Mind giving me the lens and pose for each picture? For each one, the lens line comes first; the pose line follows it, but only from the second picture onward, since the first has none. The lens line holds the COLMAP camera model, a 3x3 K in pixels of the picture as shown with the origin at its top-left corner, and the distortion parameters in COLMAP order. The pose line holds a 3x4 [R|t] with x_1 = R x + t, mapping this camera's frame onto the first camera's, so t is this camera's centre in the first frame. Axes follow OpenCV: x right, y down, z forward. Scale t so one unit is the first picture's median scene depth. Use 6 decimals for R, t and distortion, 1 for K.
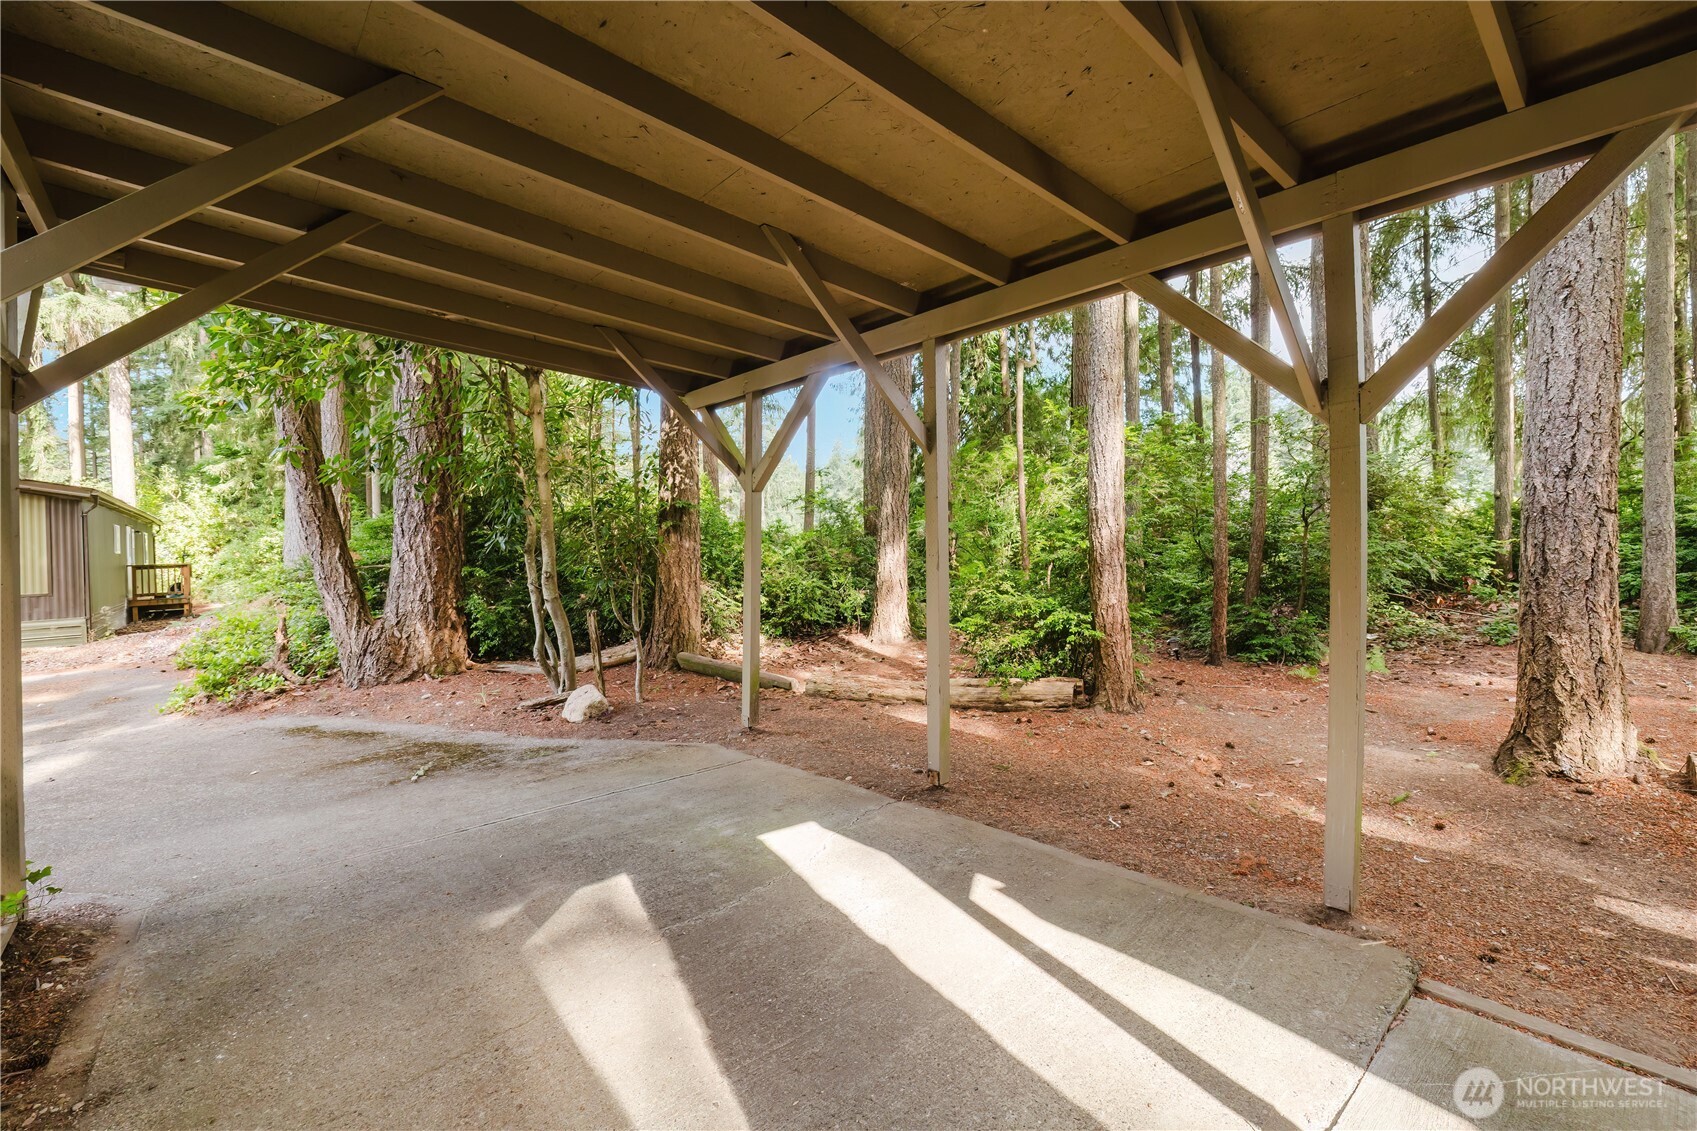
lens RADIAL K [[727.1, 0, 857.0], [0, 727.1, 580.0], [0, 0, 1]] dist [-0.002388, -0.000563]
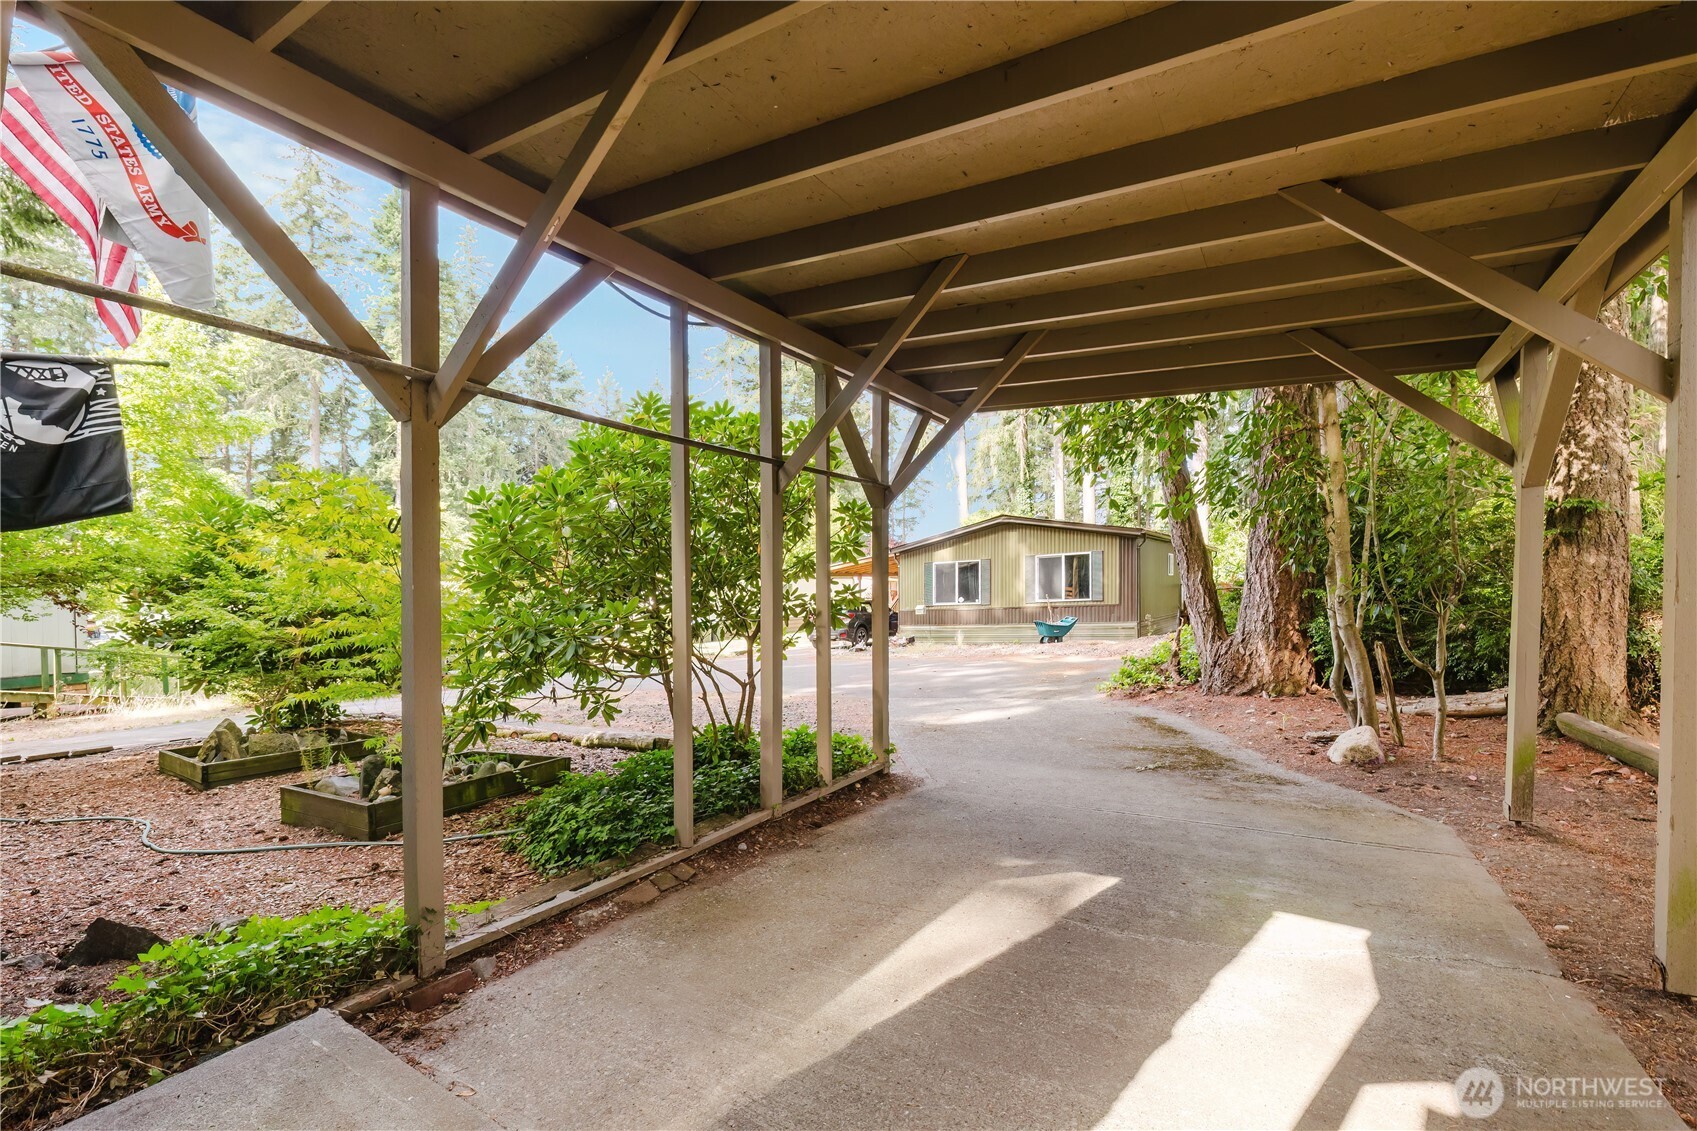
lens RADIAL K [[734.2, 0, 842.8], [0, 734.2, 607.5], [0, 0, 1]] dist [-0.000037, -0.000227]
pose [[0.288909, 0.034281, -0.956743, 0.342259], [-0.022967, 0.999319, 0.028871, -0.010714], [0.957081, 0.013632, 0.289500, 0.167743]]
